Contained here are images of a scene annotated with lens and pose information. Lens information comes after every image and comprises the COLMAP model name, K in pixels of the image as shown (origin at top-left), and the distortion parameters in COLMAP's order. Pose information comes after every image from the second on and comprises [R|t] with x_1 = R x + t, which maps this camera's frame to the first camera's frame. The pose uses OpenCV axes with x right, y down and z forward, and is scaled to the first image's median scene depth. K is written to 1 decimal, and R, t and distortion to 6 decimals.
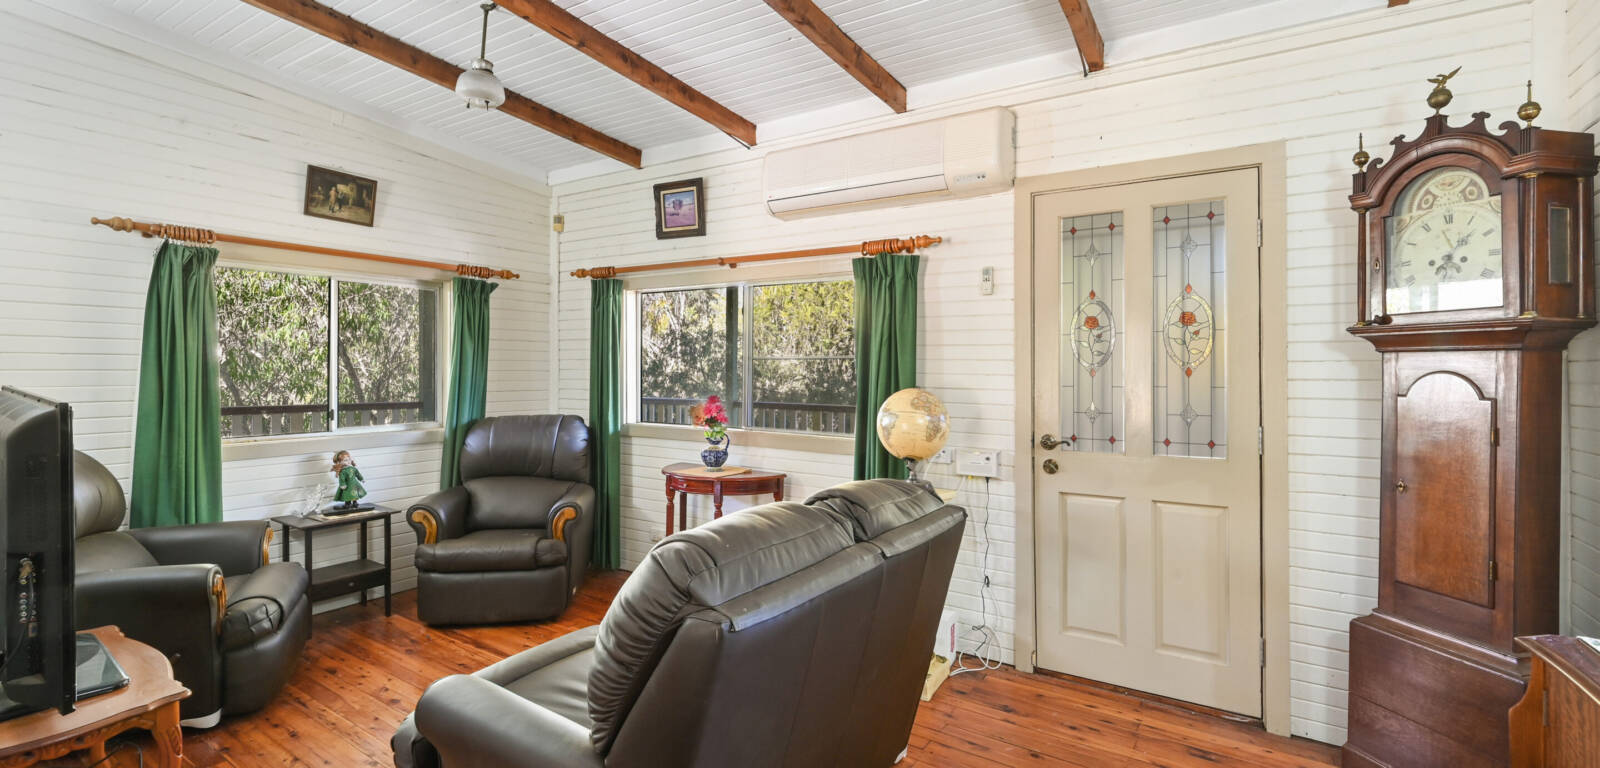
lens RADIAL K [[725.6, 0, 800.0], [0, 725.6, 384.0], [0, 0, 1]] dist [0.000500, 0.000016]
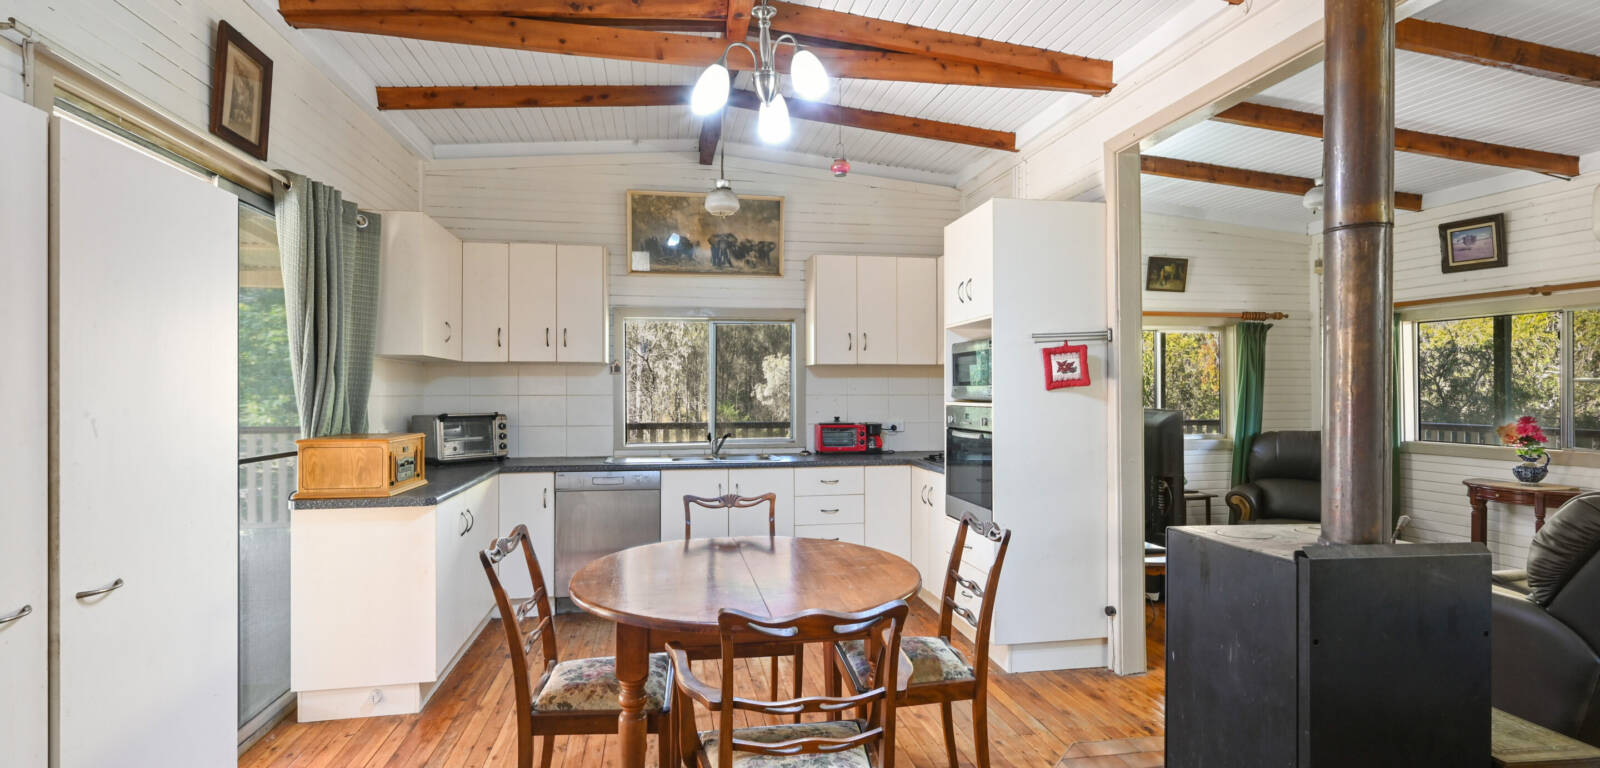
lens RADIAL K [[747.2, 0, 798.7], [0, 747.2, 392.2], [0, 0, 1]] dist [-0.002232, -0.000331]
pose [[0.695961, -0.006395, -0.718051, -0.069832], [-0.007540, 0.999840, -0.016213, 0.005300], [0.718040, 0.016697, 0.695801, -0.502764]]
